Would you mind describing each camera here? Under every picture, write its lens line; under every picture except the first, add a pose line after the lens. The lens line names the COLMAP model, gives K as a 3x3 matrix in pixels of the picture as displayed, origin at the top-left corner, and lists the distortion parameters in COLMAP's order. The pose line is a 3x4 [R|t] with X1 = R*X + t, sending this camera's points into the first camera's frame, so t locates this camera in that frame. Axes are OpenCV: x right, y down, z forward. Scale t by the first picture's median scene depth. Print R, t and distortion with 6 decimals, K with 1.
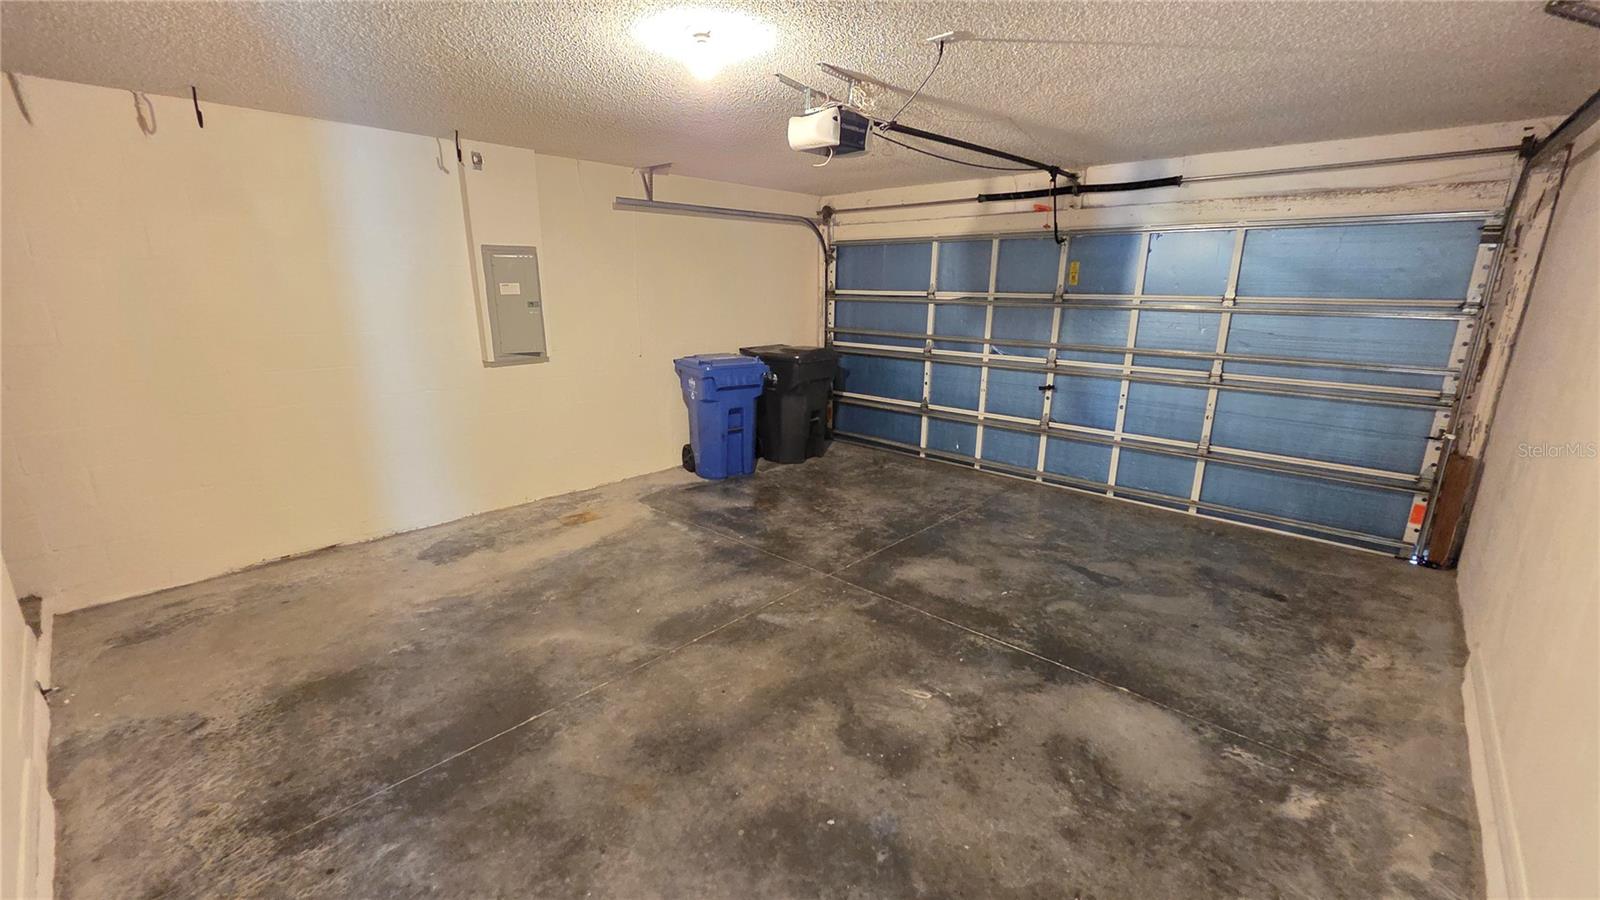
lens RADIAL K [[655.8, 0, 797.2], [0, 655.8, 452.3], [0, 0, 1]] dist [0.005713, -0.006863]
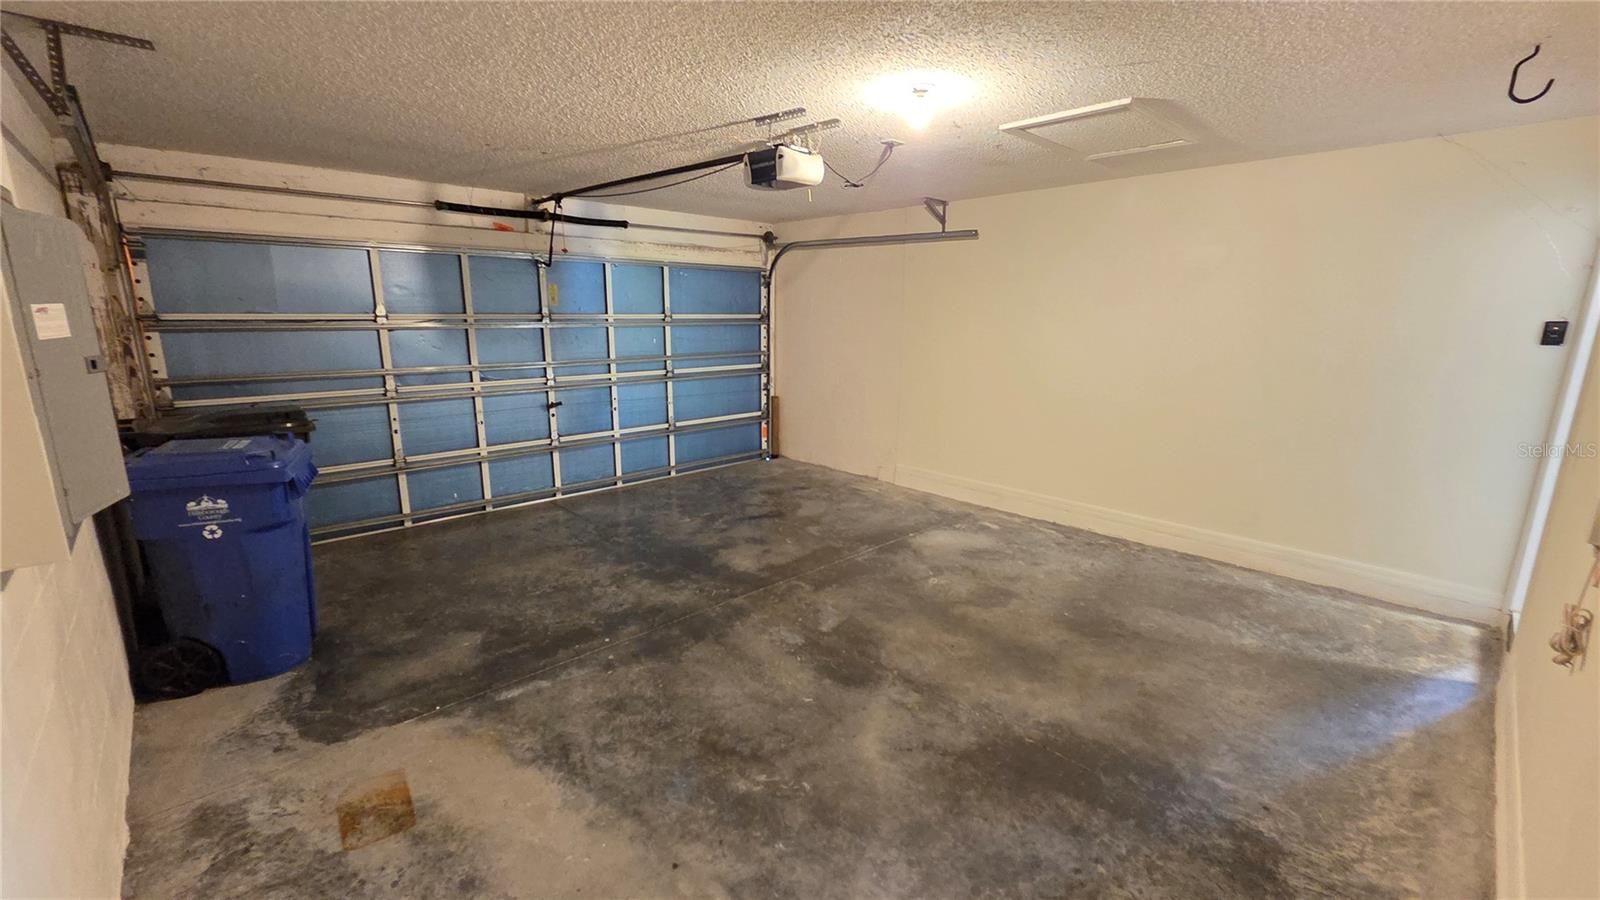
lens RADIAL K [[655.8, 0, 797.2], [0, 655.8, 452.3], [0, 0, 1]] dist [0.005713, -0.006863]
pose [[0.075550, -0.218477, 0.972913, -0.832981], [0.241764, 0.950602, 0.194693, -0.187325], [-0.967390, 0.220506, 0.124638, 0.713787]]
